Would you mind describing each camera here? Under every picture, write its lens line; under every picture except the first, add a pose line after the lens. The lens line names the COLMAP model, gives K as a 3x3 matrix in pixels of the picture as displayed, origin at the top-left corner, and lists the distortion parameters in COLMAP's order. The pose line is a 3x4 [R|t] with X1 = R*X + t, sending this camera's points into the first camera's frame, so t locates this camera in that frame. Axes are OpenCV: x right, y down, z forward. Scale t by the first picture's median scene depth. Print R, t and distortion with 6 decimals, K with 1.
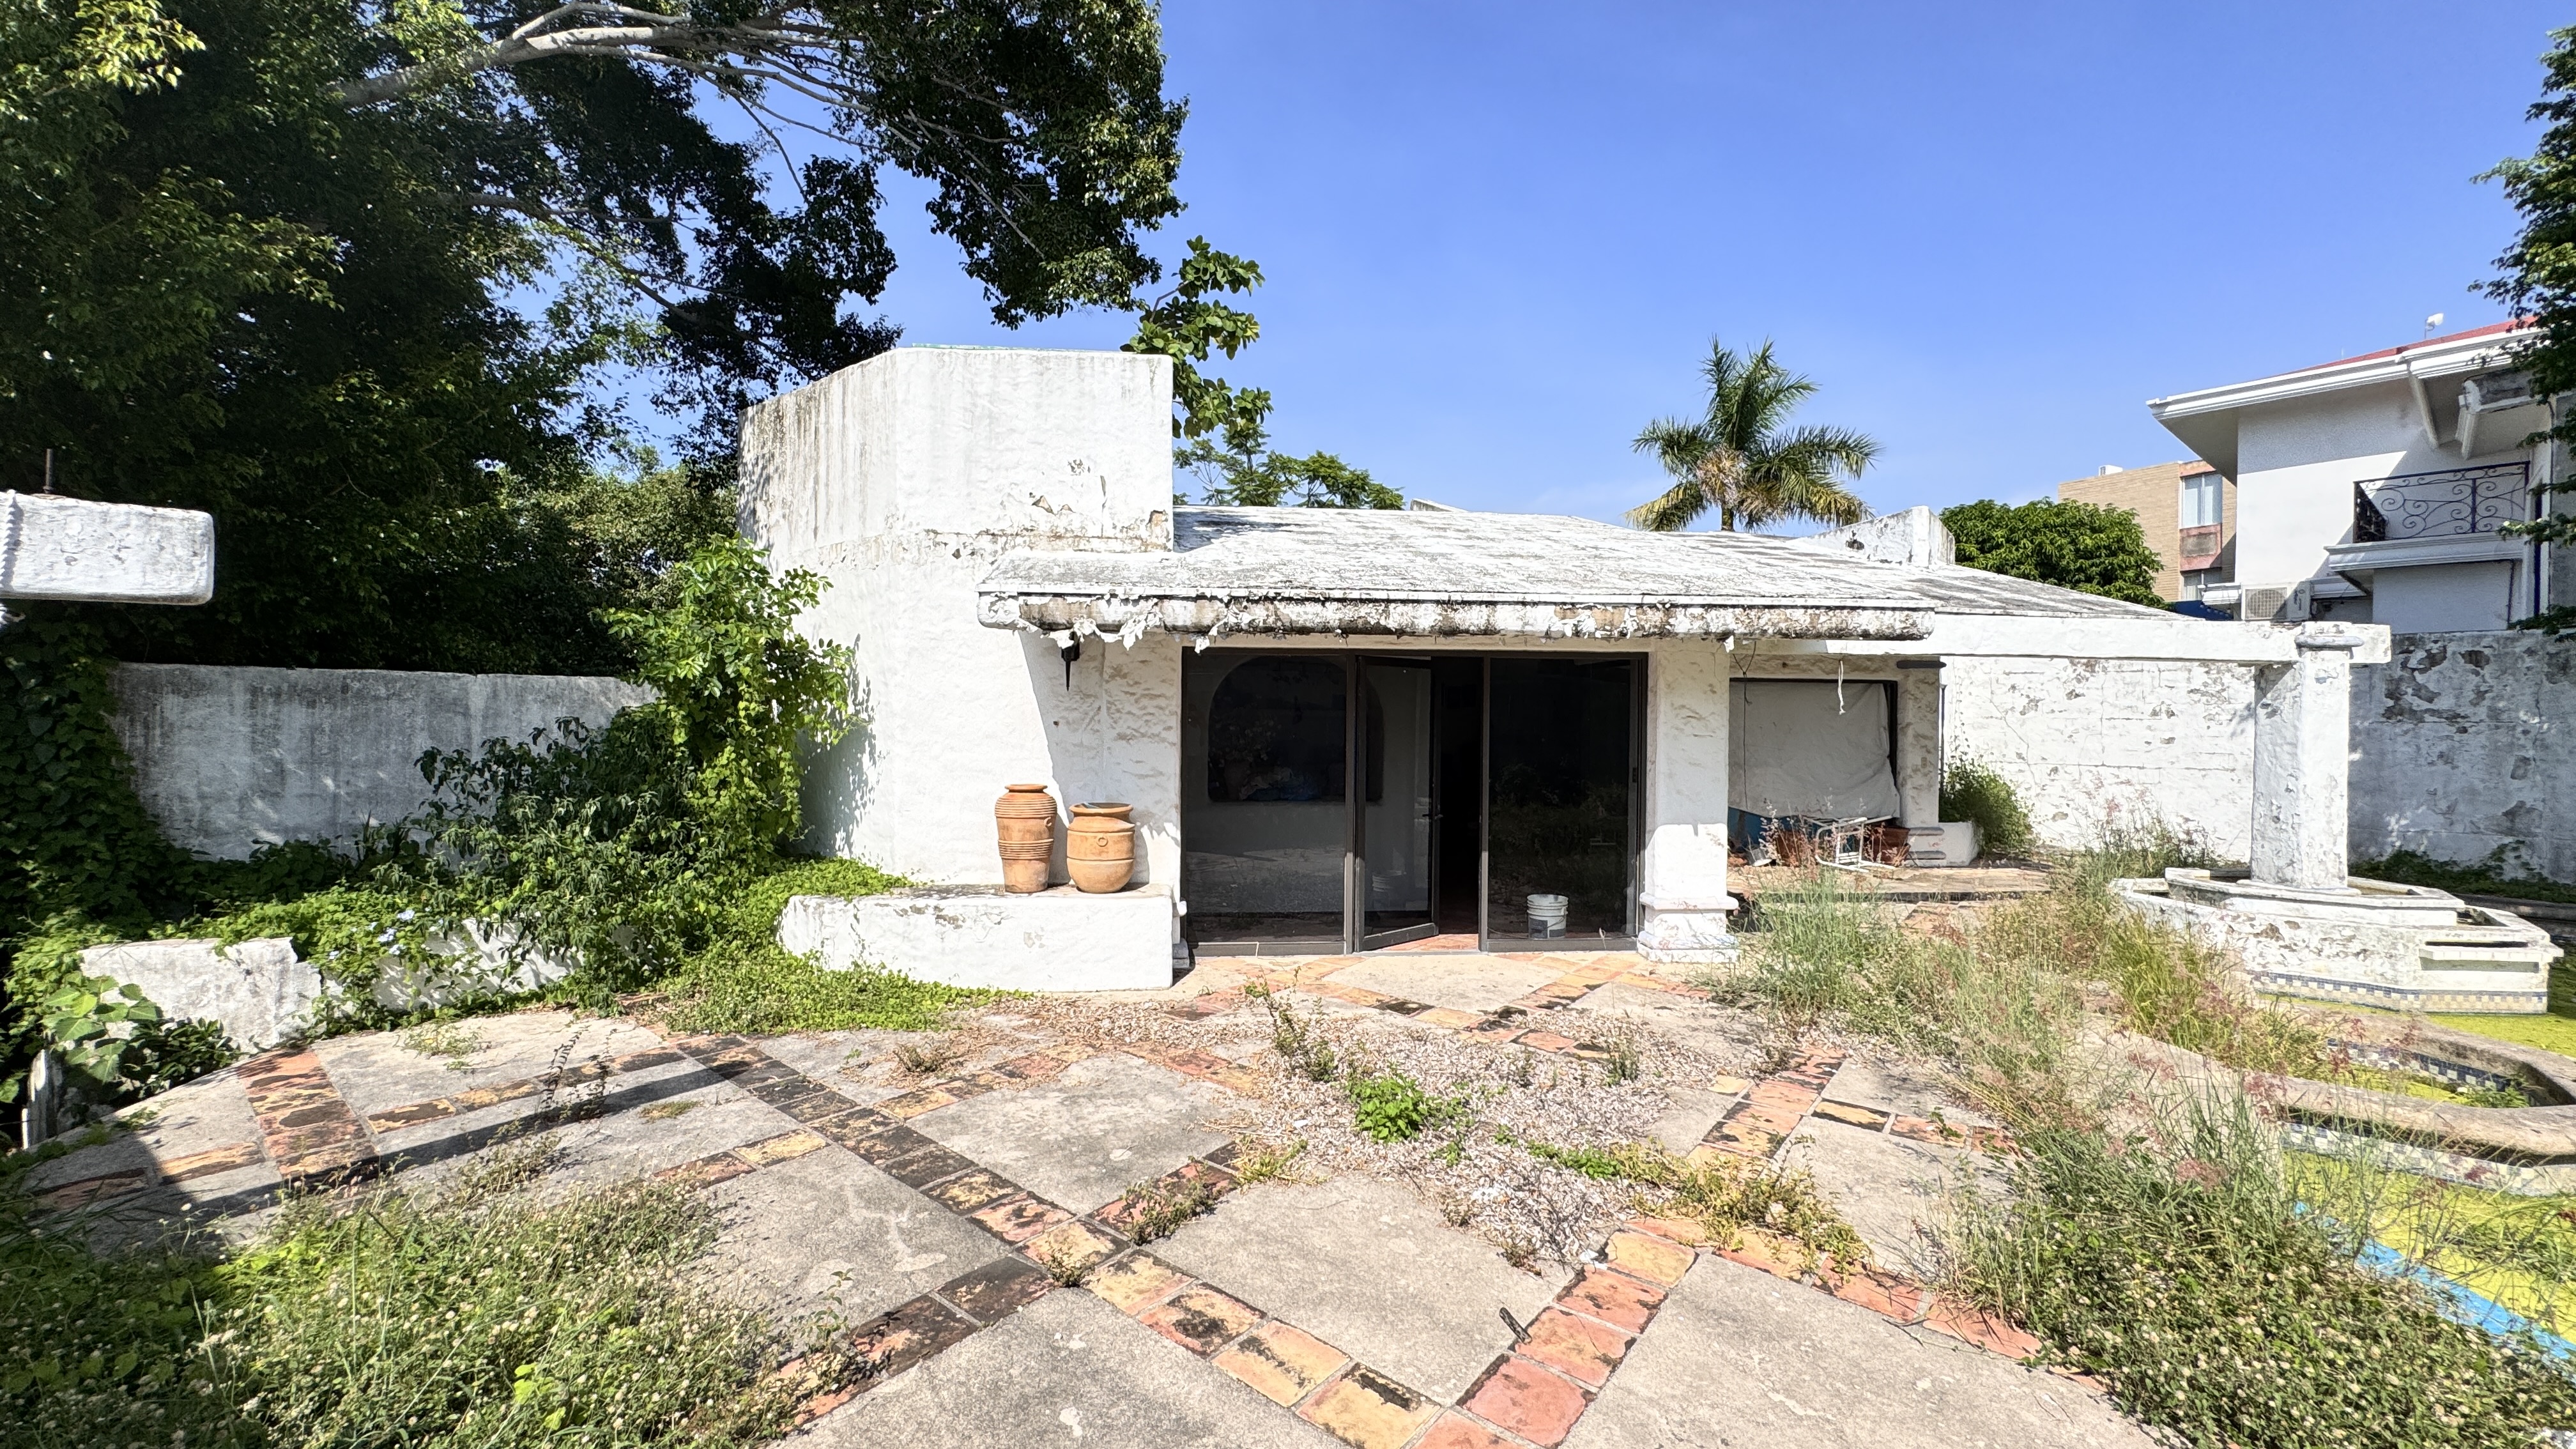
lens RADIAL K [[1039.5, 0, 1273.1], [0, 1039.5, 730.1], [0, 0, 1]] dist [-0.007571, 0.001456]
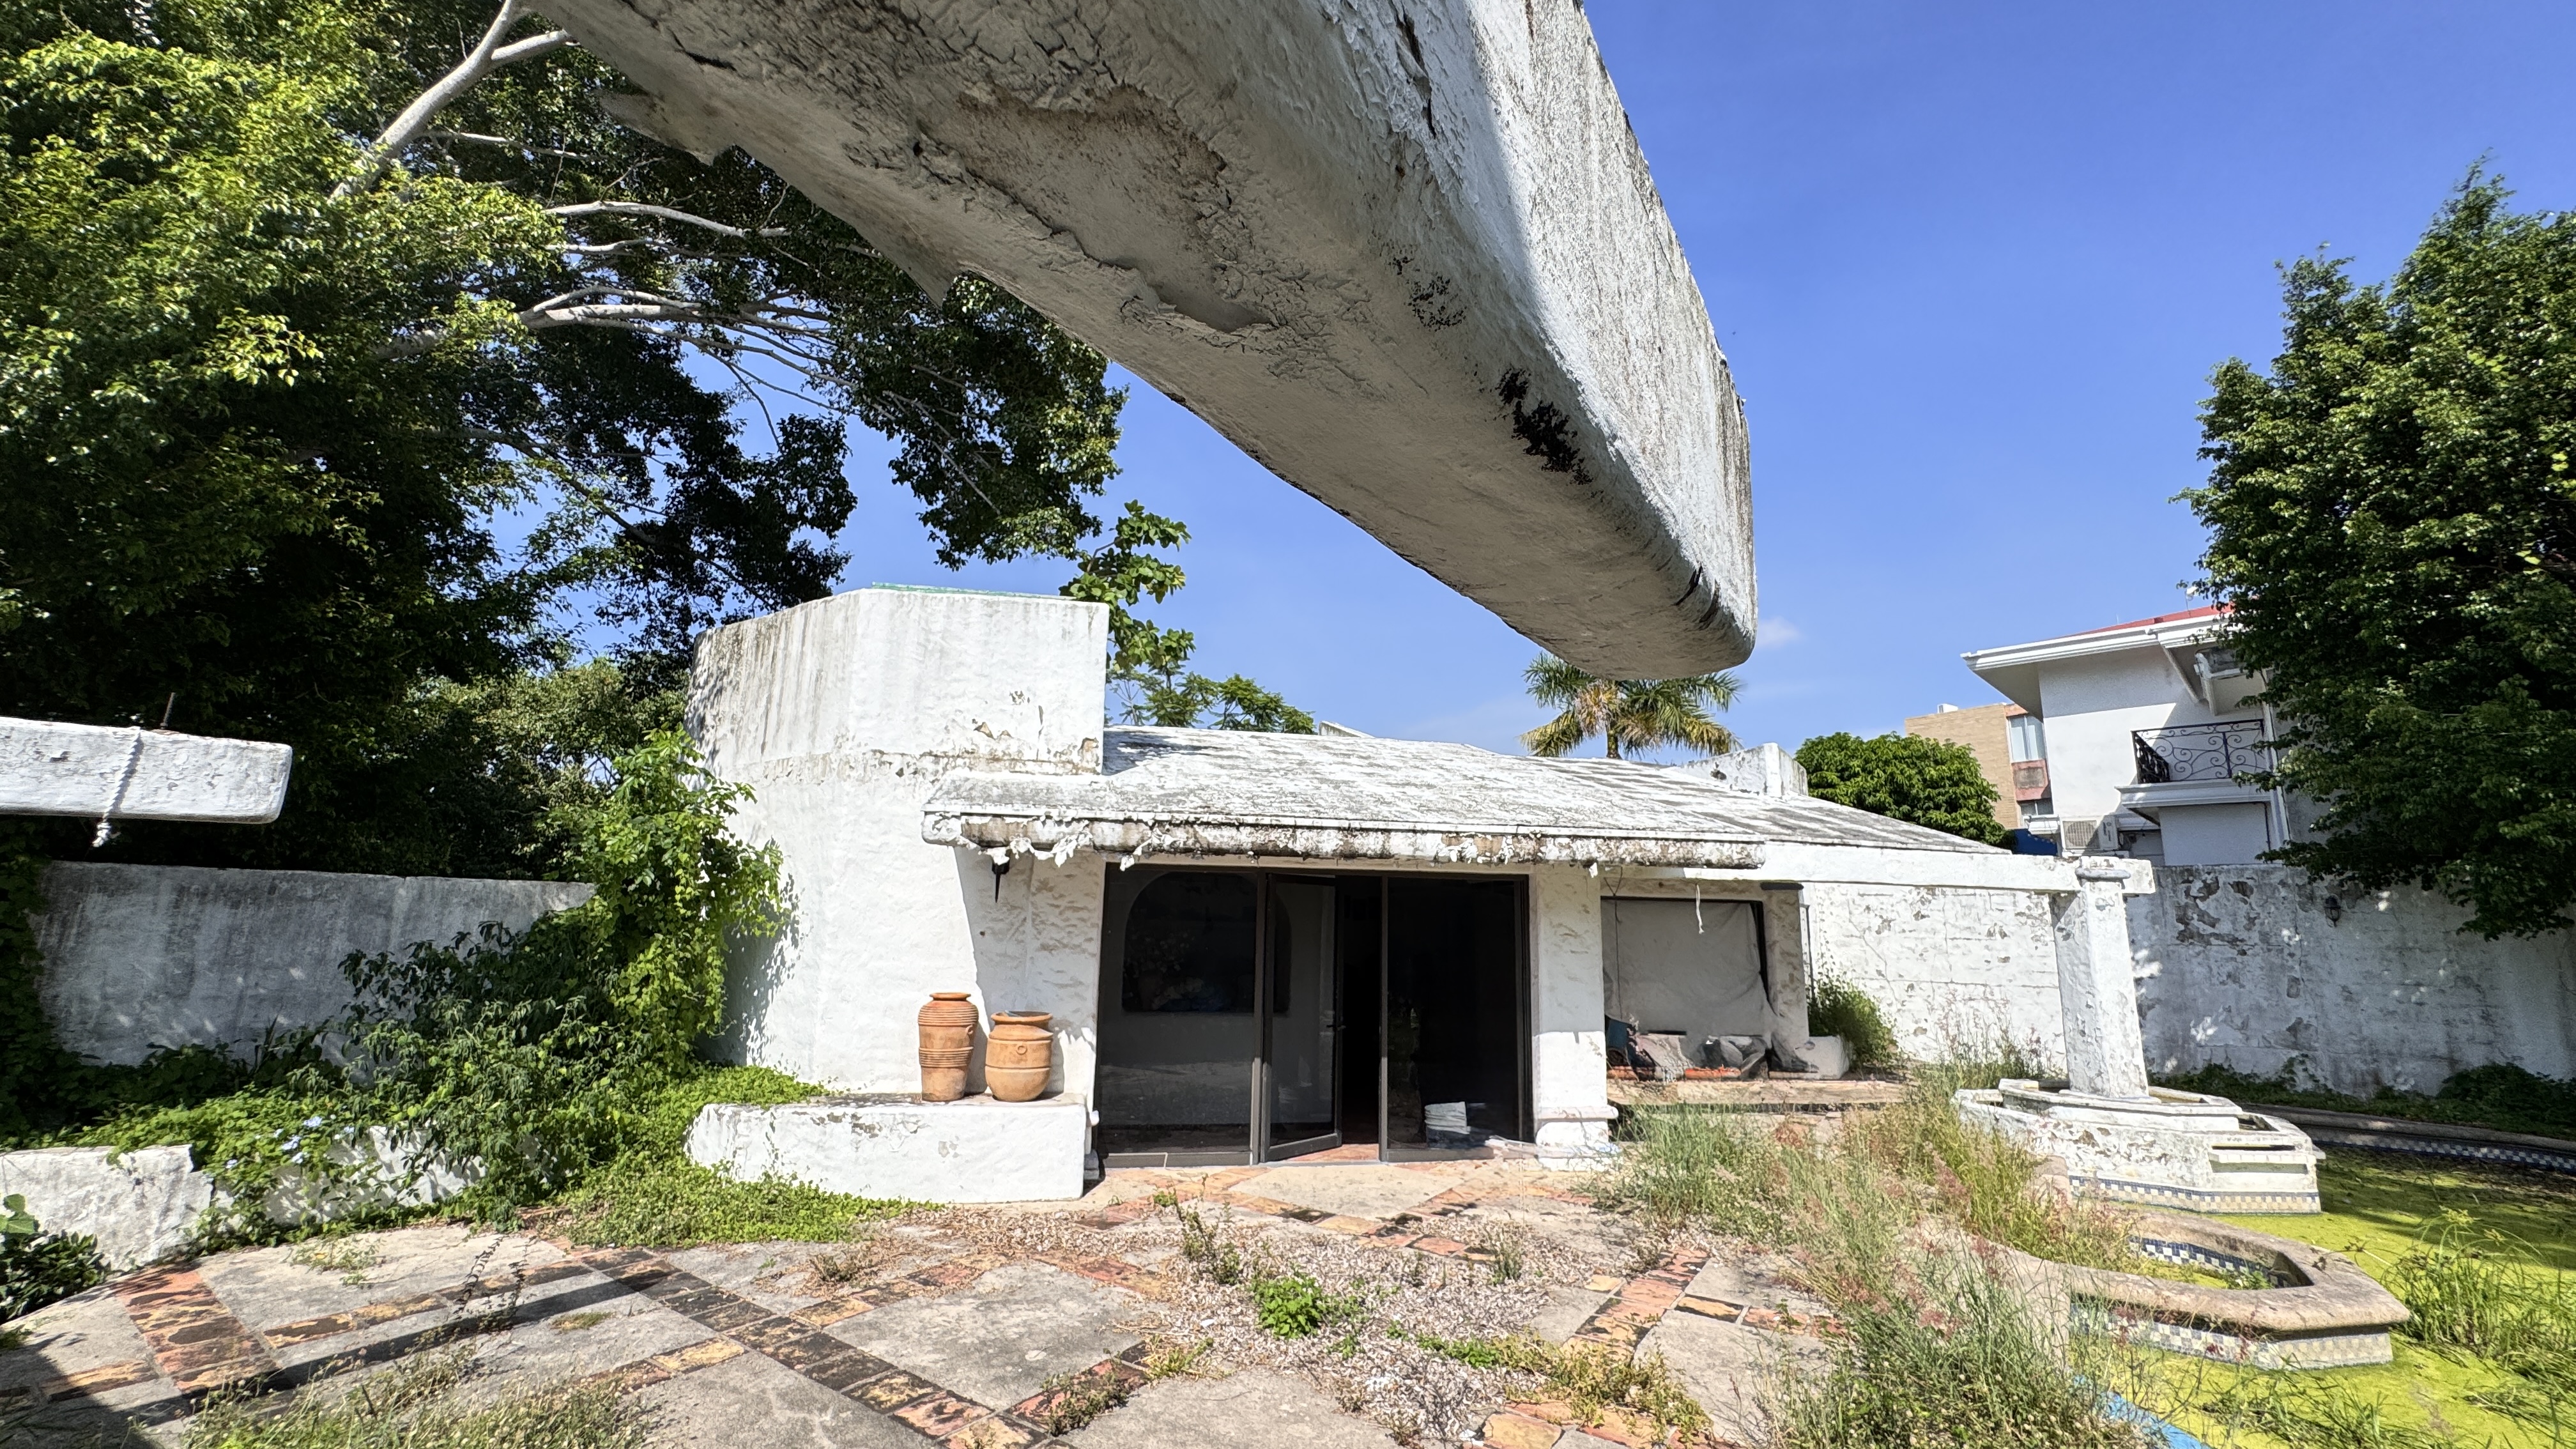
lens RADIAL K [[1039.5, 0, 1285.8], [0, 1039.5, 723.8], [0, 0, 1]] dist [-0.007571, 0.001456]
pose [[0.995177, 0.031434, 0.092923, -0.007836], [-0.011904, 0.978966, -0.203677, -0.004535], [-0.097370, 0.201588, 0.974618, -0.117034]]
